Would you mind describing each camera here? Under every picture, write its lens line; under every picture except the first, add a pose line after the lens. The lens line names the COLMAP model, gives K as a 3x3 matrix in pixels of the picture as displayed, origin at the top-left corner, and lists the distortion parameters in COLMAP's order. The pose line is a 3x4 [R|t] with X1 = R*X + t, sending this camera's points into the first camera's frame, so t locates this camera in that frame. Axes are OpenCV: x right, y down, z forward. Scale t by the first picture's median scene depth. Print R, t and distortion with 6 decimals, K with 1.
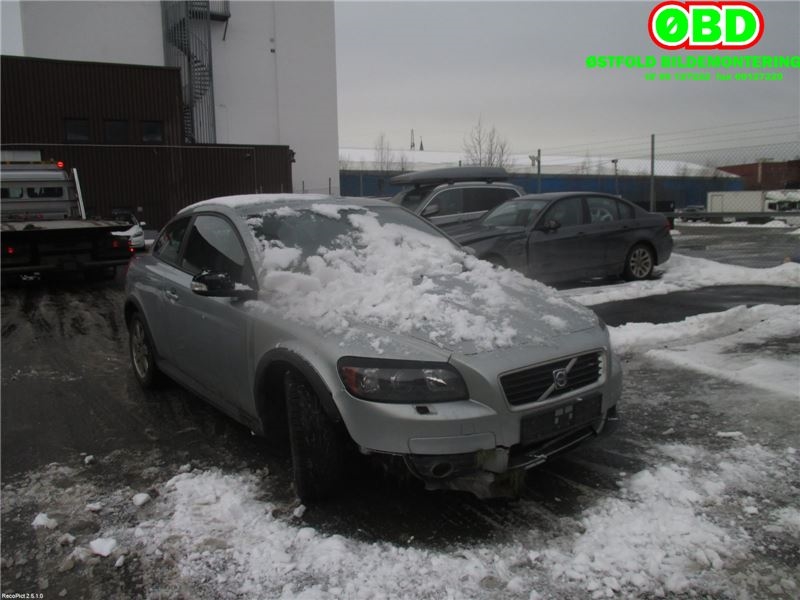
lens RADIAL K [[640.7, 0, 400.6], [0, 640.7, 296.6], [0, 0, 1]] dist [-0.015431, -0.008031]
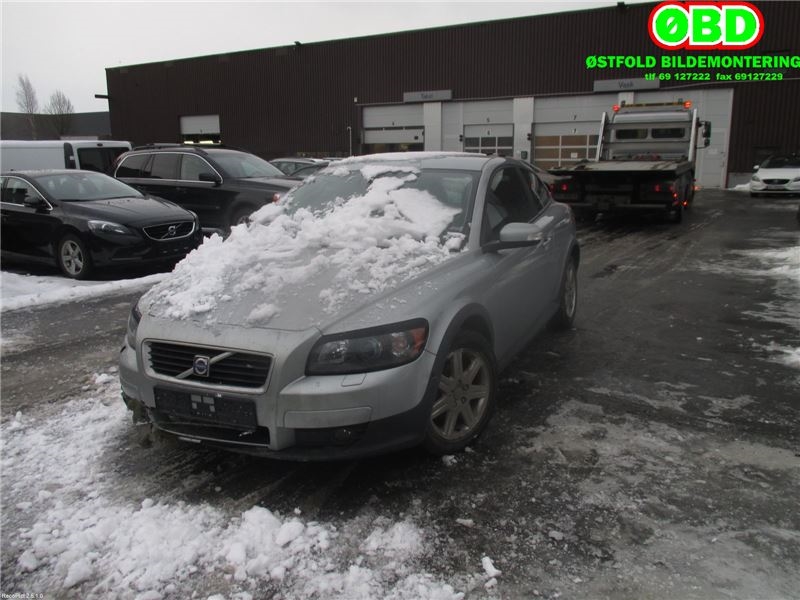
lens RADIAL K [[640.7, 0, 400.0], [0, 640.7, 301.6], [0, 0, 1]] dist [-0.015431, -0.008031]
pose [[0.504546, 0.208882, -0.837736, 0.962916], [-0.121013, 0.977824, 0.170929, -0.134075], [0.854862, 0.015136, 0.518634, 0.619050]]
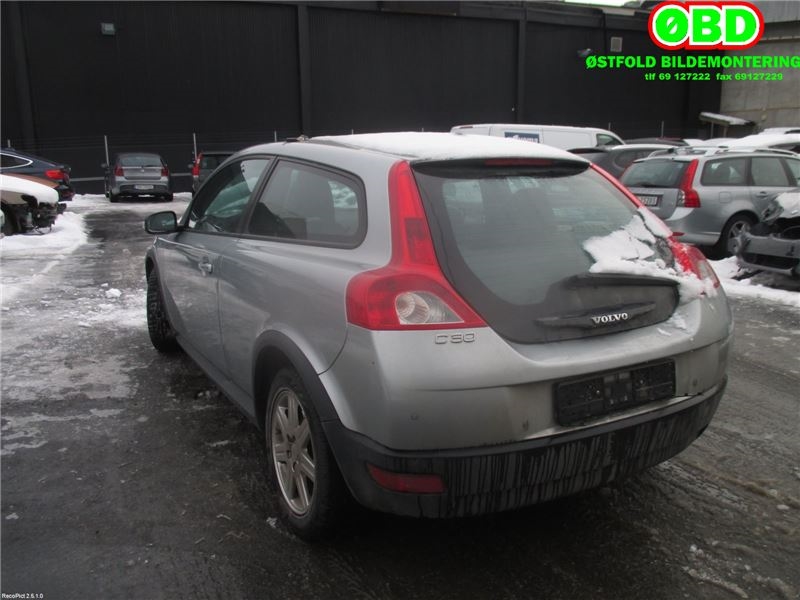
lens RADIAL K [[640.7, 0, 397.9], [0, 640.7, 298.9], [0, 0, 1]] dist [-0.015431, -0.008031]
pose [[-0.996453, 0.034930, 0.076559, -0.325171], [0.059802, 0.934011, 0.352205, -0.321977], [-0.059205, 0.355534, -0.932786, 2.370040]]
